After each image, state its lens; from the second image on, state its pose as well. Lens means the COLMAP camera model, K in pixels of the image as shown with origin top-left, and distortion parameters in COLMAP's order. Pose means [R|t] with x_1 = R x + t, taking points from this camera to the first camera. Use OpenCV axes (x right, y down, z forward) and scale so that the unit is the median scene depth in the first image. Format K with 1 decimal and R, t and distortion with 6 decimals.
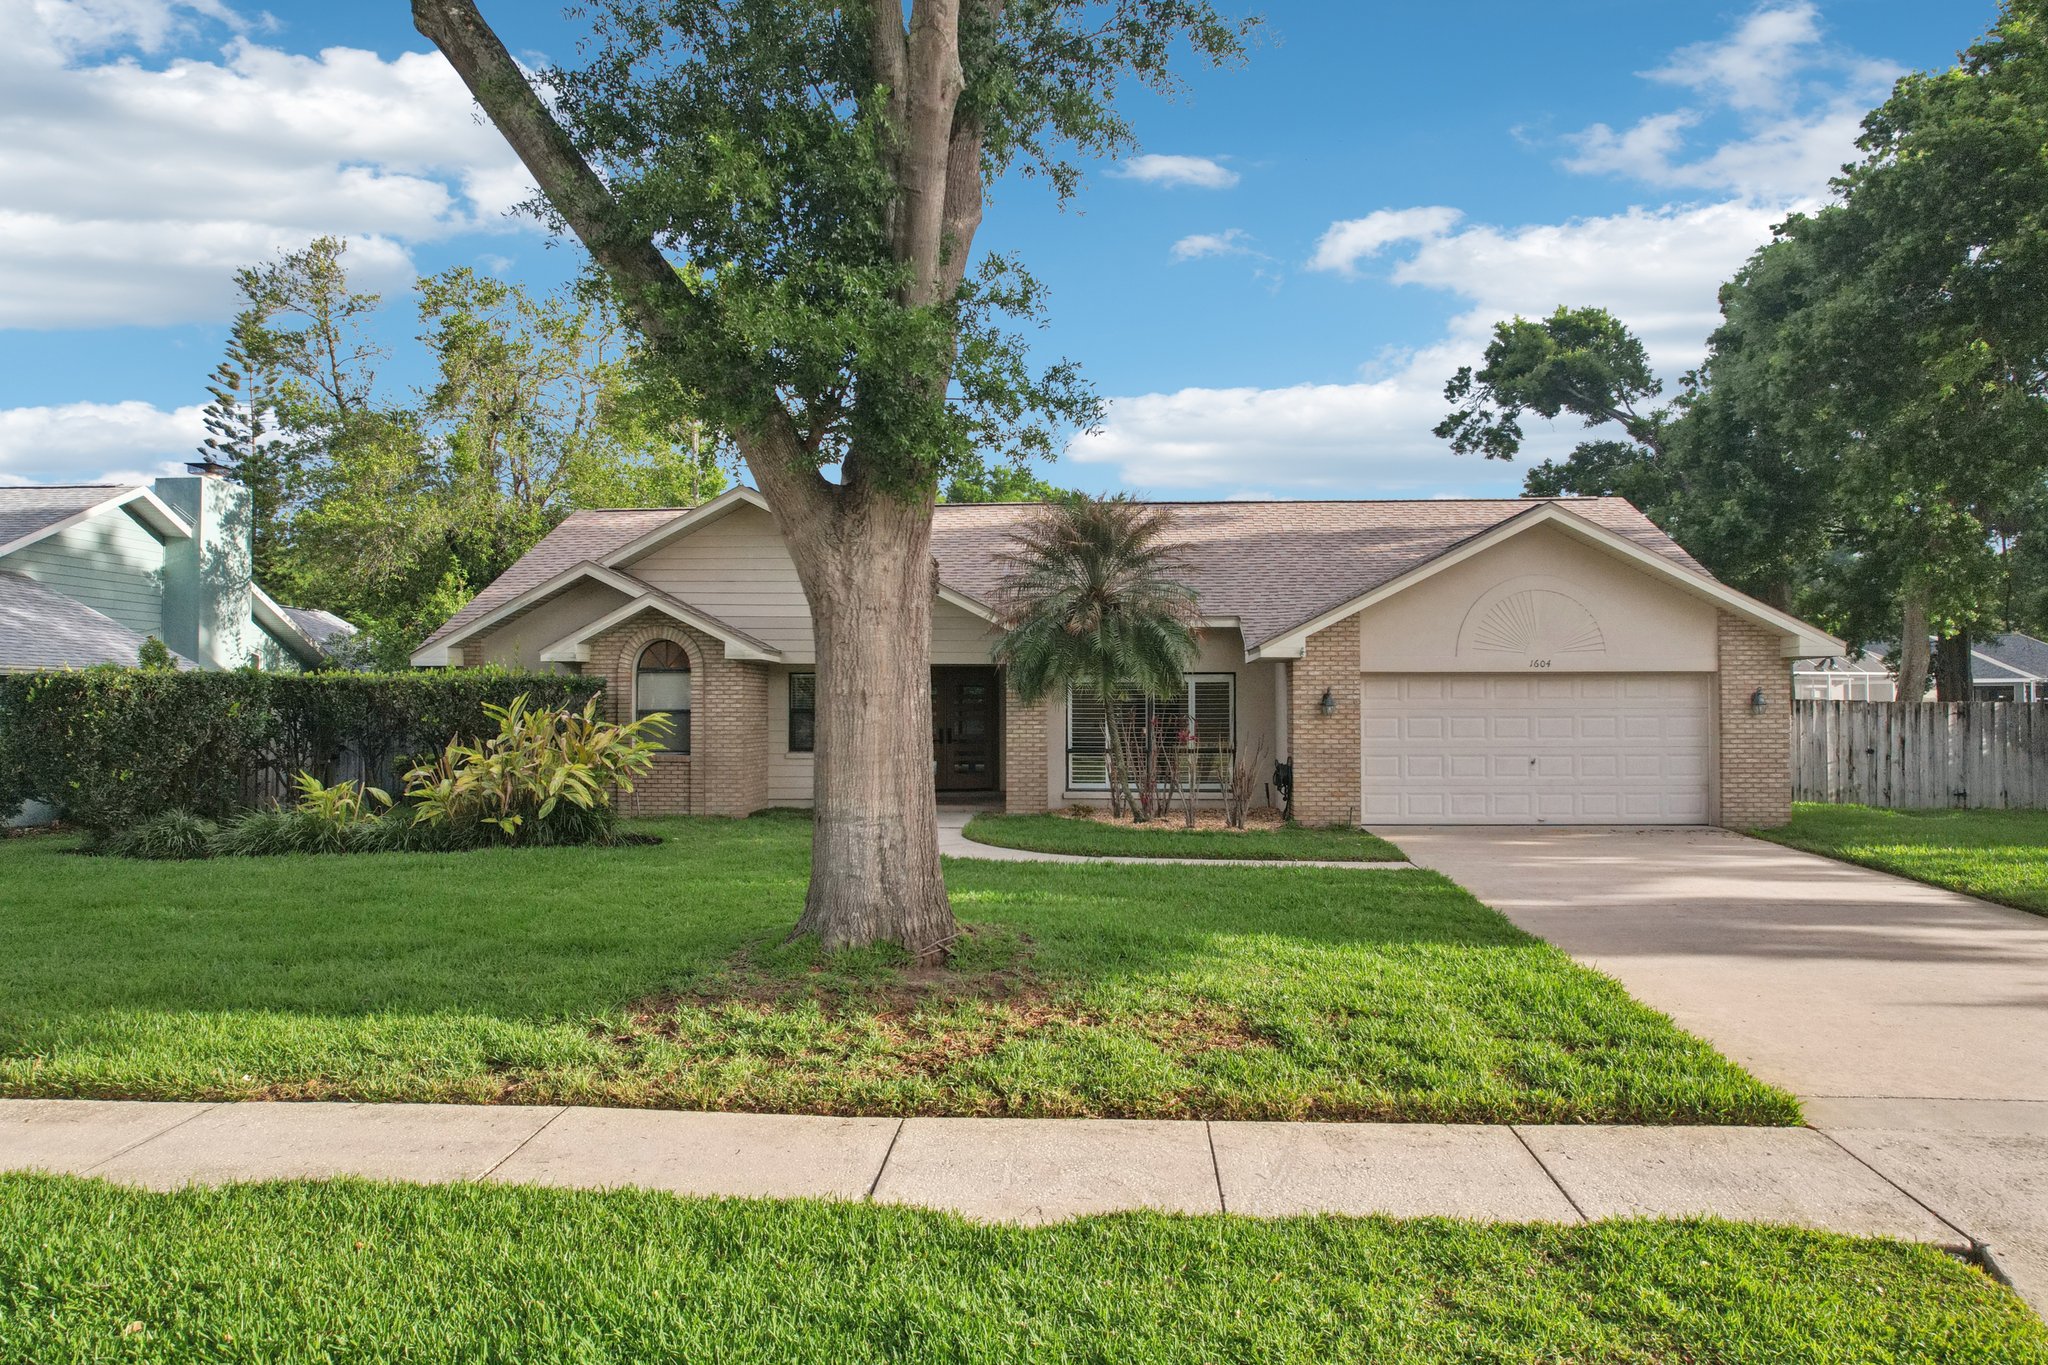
lens RADIAL K [[1335.1, 0, 1016.2], [0, 1335.1, 683.0], [0, 0, 1]] dist [-0.056507, 0.063330]
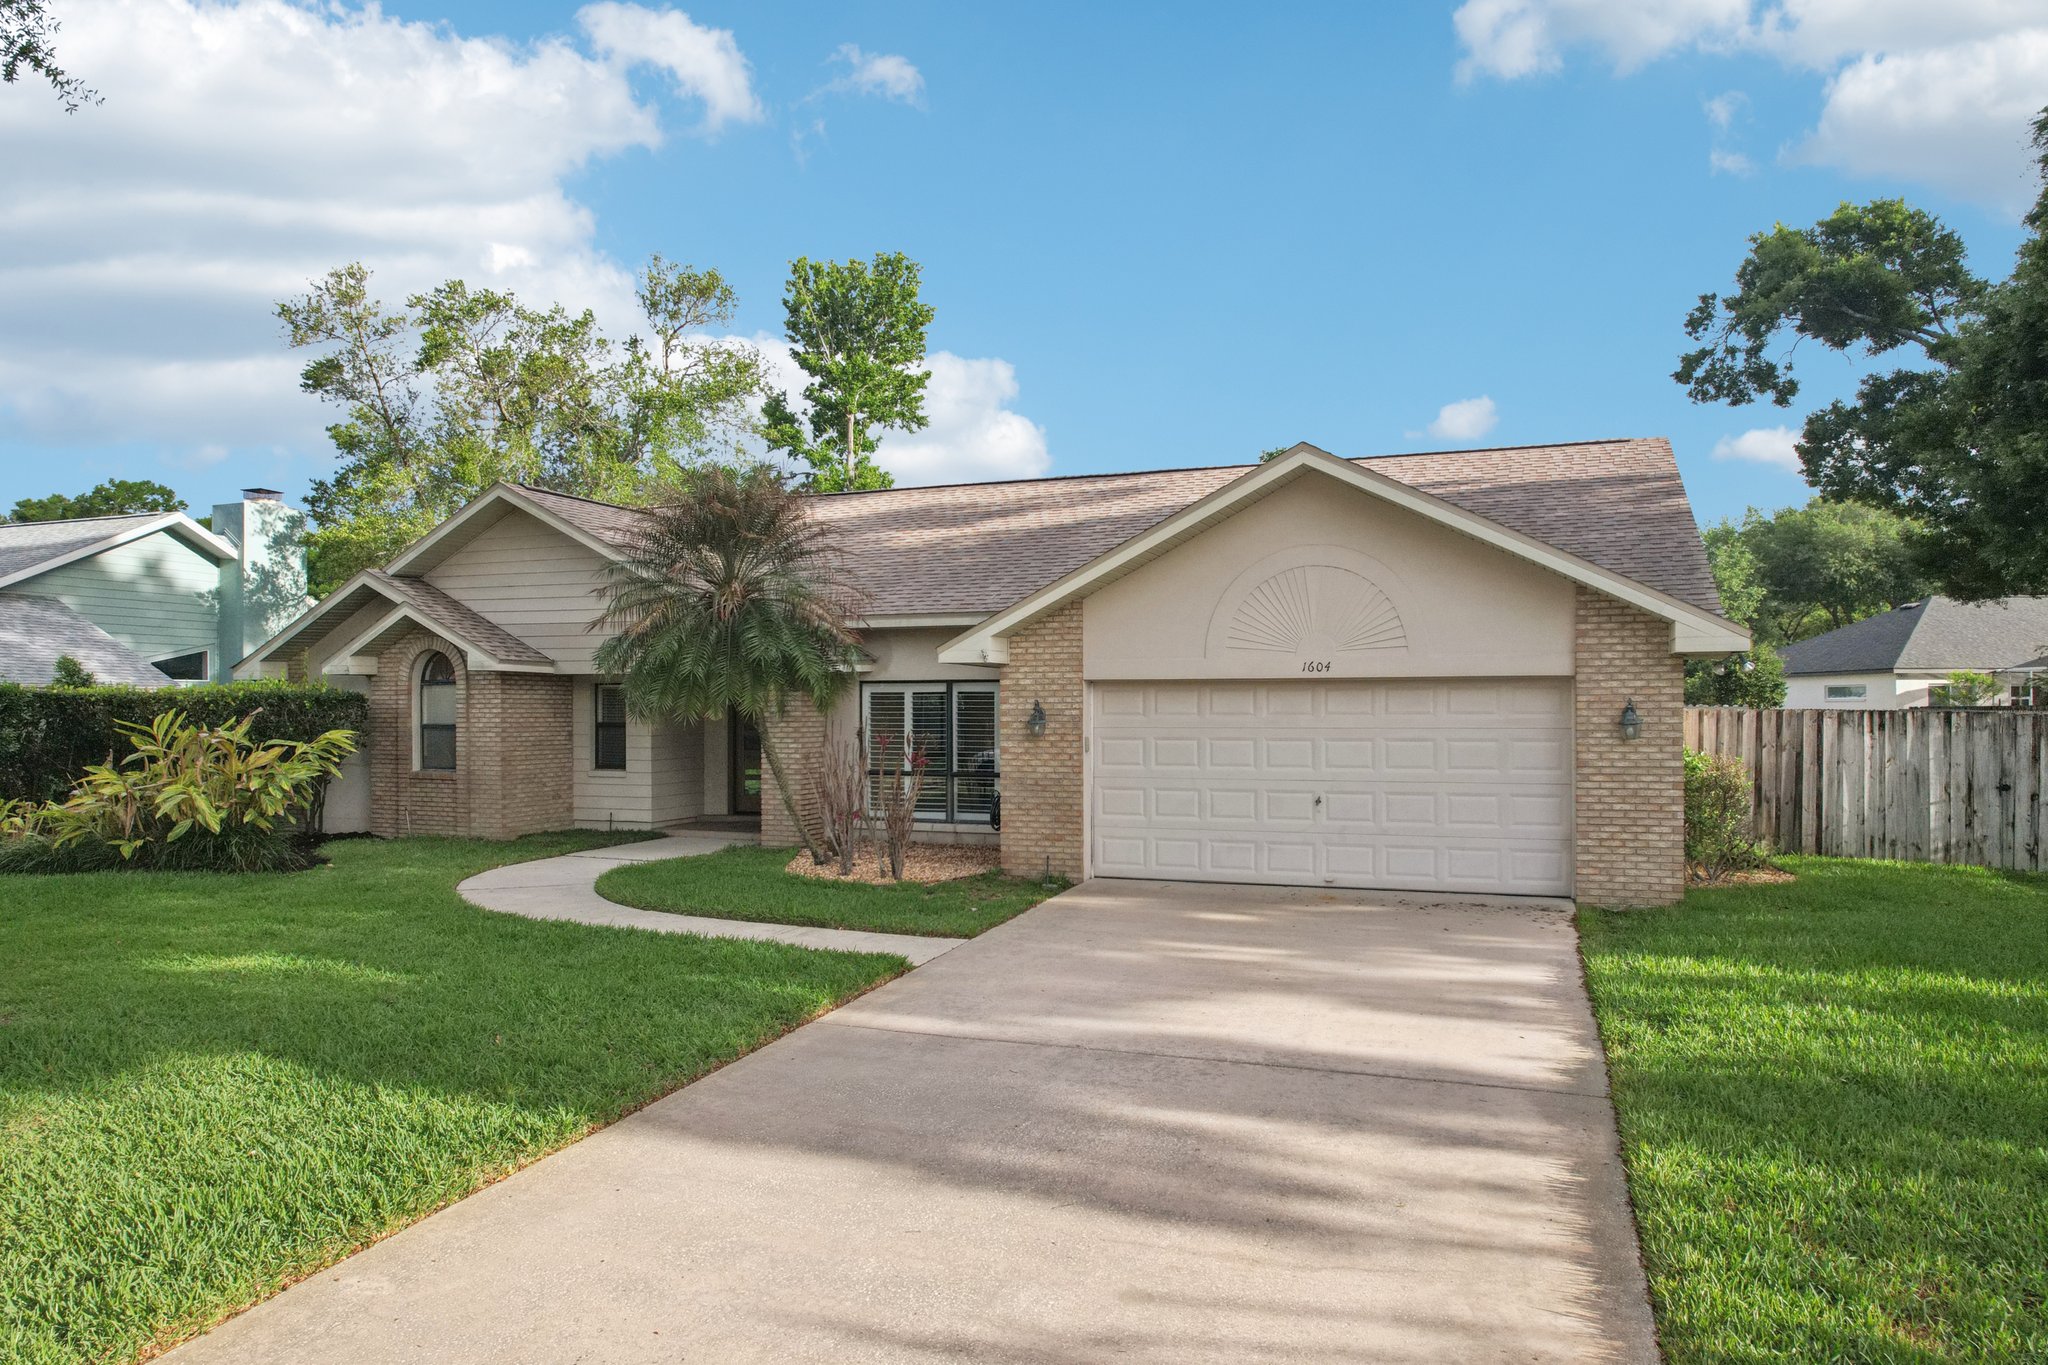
lens RADIAL K [[1292.1, 0, 1063.6], [0, 1292.1, 715.5], [0, 0, 1]] dist [-0.043183, 0.049830]
pose [[0.953556, 0.000657, -0.301215, 0.440109], [0.008168, 0.999574, 0.028037, -0.008103], [0.301105, -0.029195, 0.953144, 0.263552]]
